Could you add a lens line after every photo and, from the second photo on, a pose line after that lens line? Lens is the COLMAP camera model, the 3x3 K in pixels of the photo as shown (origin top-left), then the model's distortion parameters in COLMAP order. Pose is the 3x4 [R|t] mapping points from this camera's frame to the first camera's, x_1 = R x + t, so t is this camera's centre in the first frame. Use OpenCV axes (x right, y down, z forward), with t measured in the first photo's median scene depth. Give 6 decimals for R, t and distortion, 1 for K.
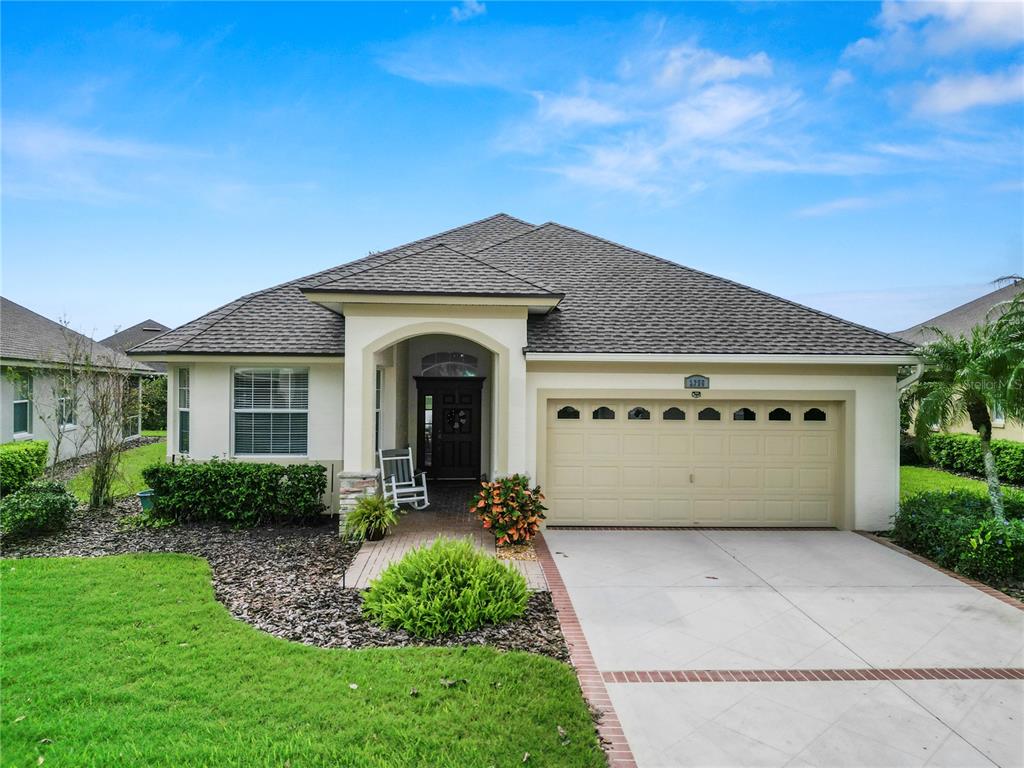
lens RADIAL K [[715.5, 0, 512.0], [0, 715.5, 384.0], [0, 0, 1]] dist [0.091606, -0.111572]
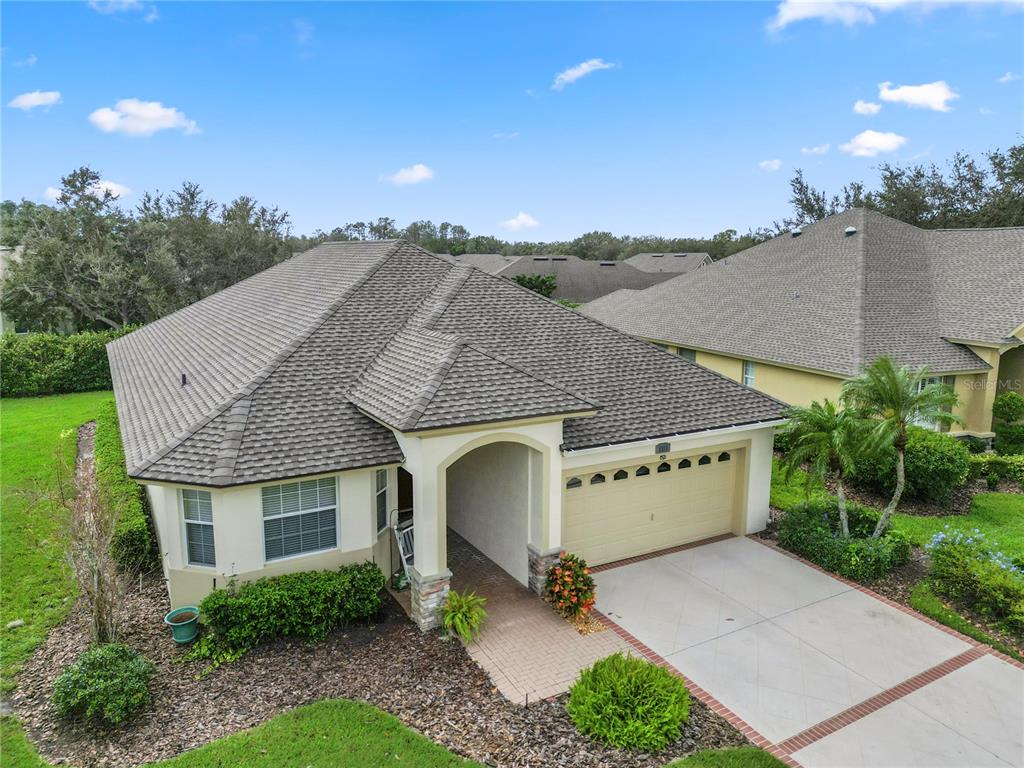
lens RADIAL K [[715.5, 0, 512.0], [0, 715.5, 384.0], [0, 0, 1]] dist [0.091606, -0.111572]
pose [[0.890829, -0.080607, 0.447130, -0.623857], [0.000177, 0.984197, 0.177074, -0.389919], [-0.454338, -0.157664, 0.876766, 0.017782]]
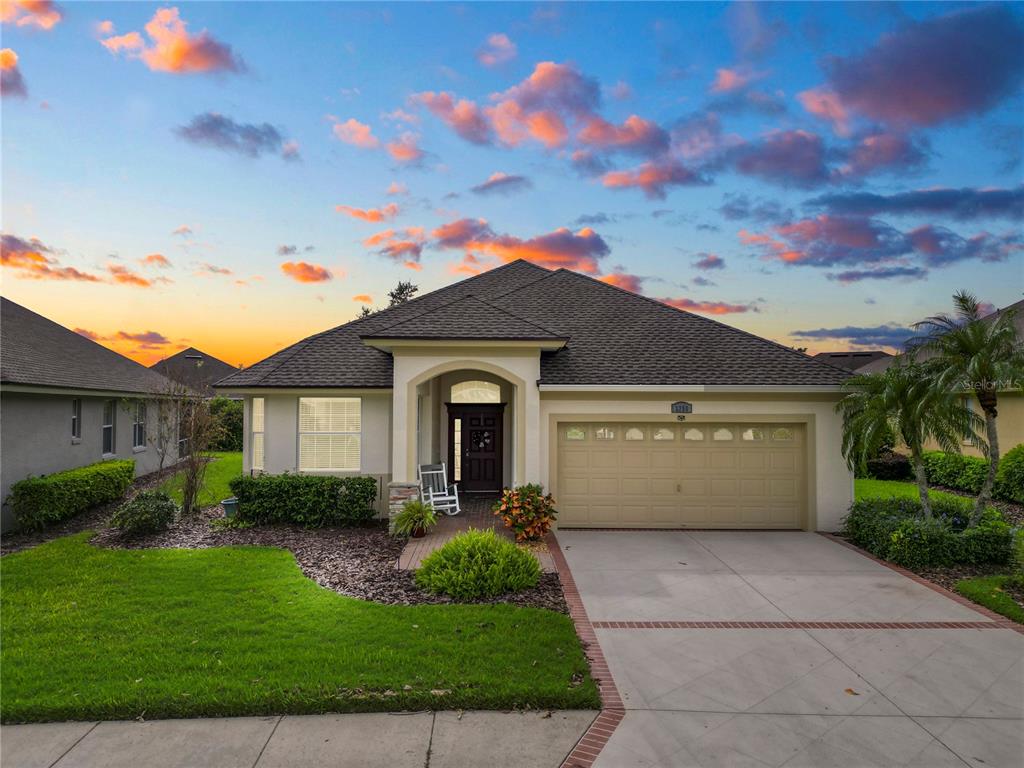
lens RADIAL K [[715.5, 0, 512.0], [0, 715.5, 384.0], [0, 0, 1]] dist [0.091606, -0.111572]
pose [[0.999541, -0.006478, -0.029583, 0.009580], [0.005614, 0.999558, -0.029184, -0.010057], [0.029759, 0.029005, 0.999136, -0.246022]]
